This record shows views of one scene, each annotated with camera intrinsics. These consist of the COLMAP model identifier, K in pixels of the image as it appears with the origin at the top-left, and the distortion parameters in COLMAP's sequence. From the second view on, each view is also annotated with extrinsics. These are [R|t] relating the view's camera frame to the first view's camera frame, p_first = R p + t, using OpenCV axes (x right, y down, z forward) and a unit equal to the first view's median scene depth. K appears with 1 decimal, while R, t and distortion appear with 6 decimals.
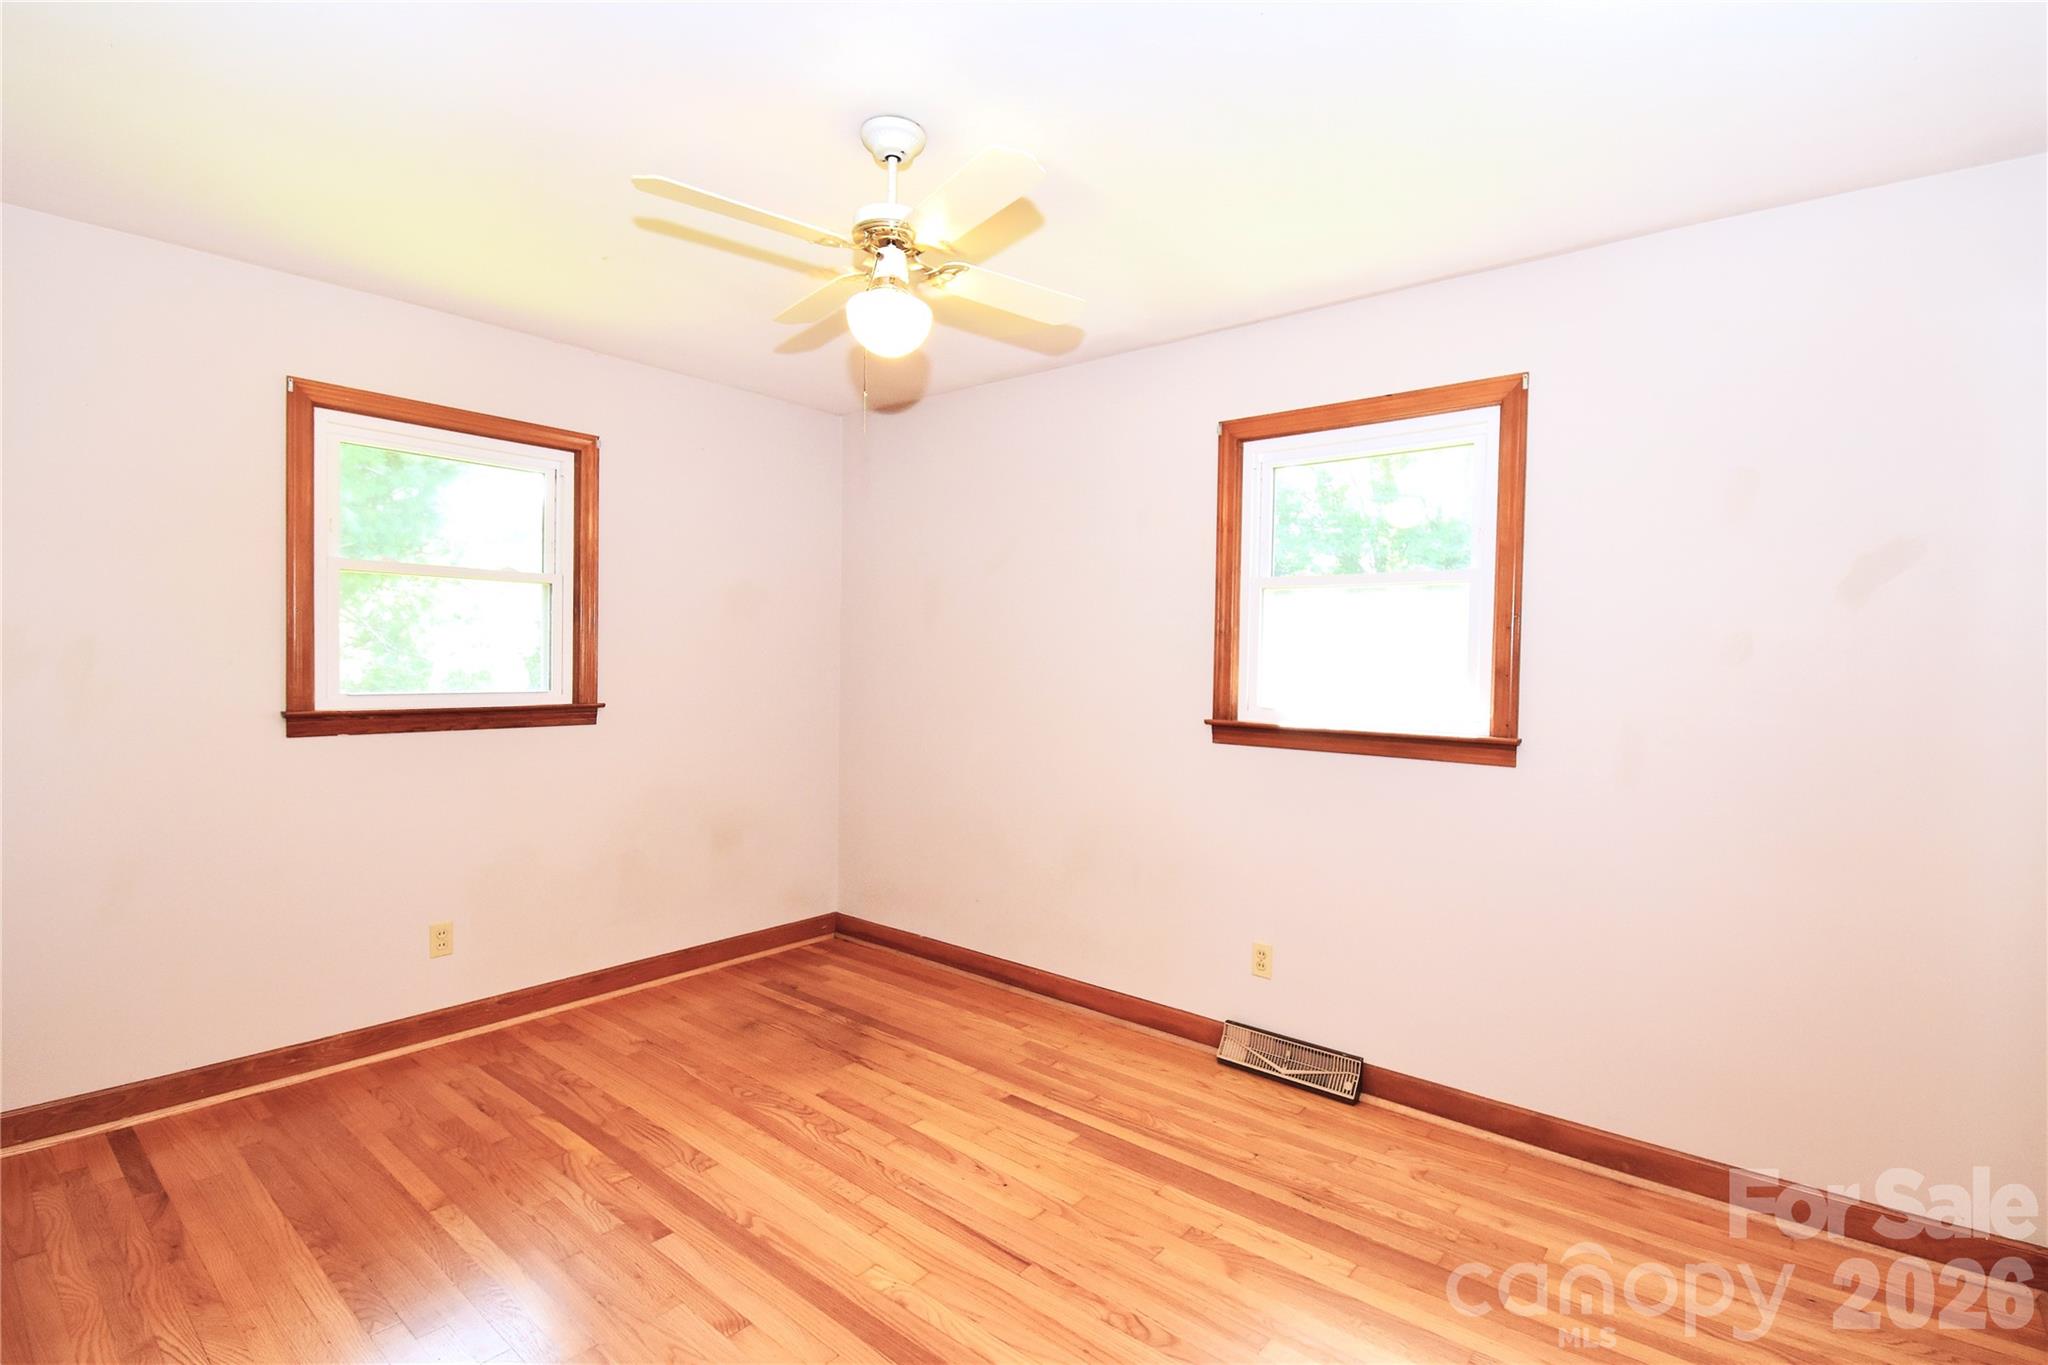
lens RADIAL K [[948.7, 0, 1024.0], [0, 948.7, 682.5], [0, 0, 1]] dist [0.029481, -0.034444]
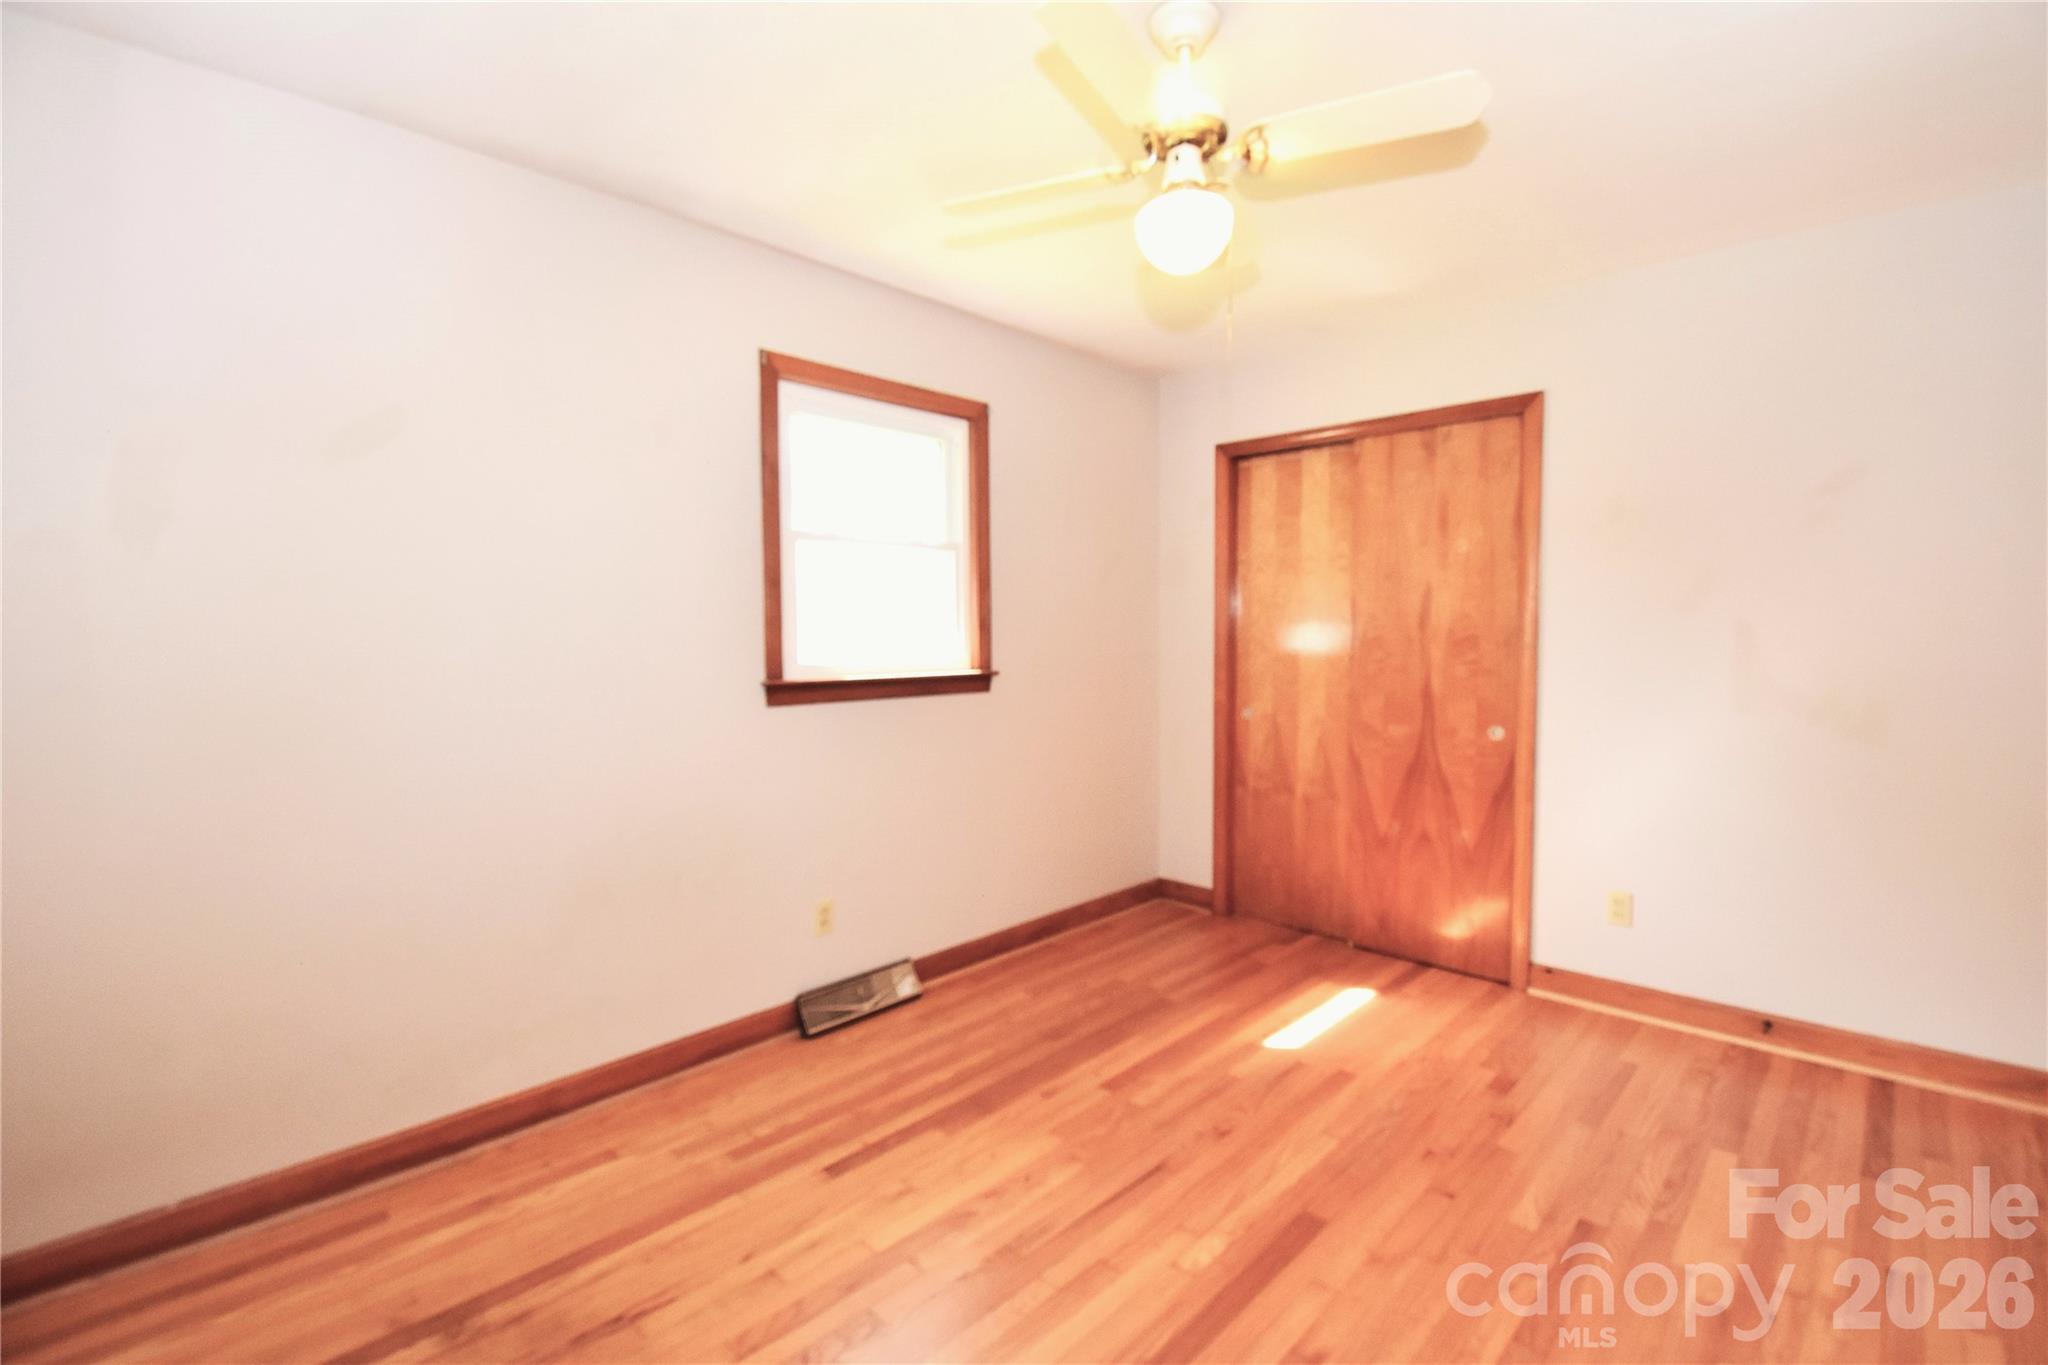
lens RADIAL K [[948.7, 0, 1024.0], [0, 948.7, 682.5], [0, 0, 1]] dist [0.029481, -0.034444]
pose [[0.060844, -0.077111, 0.995164, -0.709373], [0.028871, 0.996730, 0.075467, -0.022356], [-0.997730, 0.024139, 0.062871, 0.723662]]
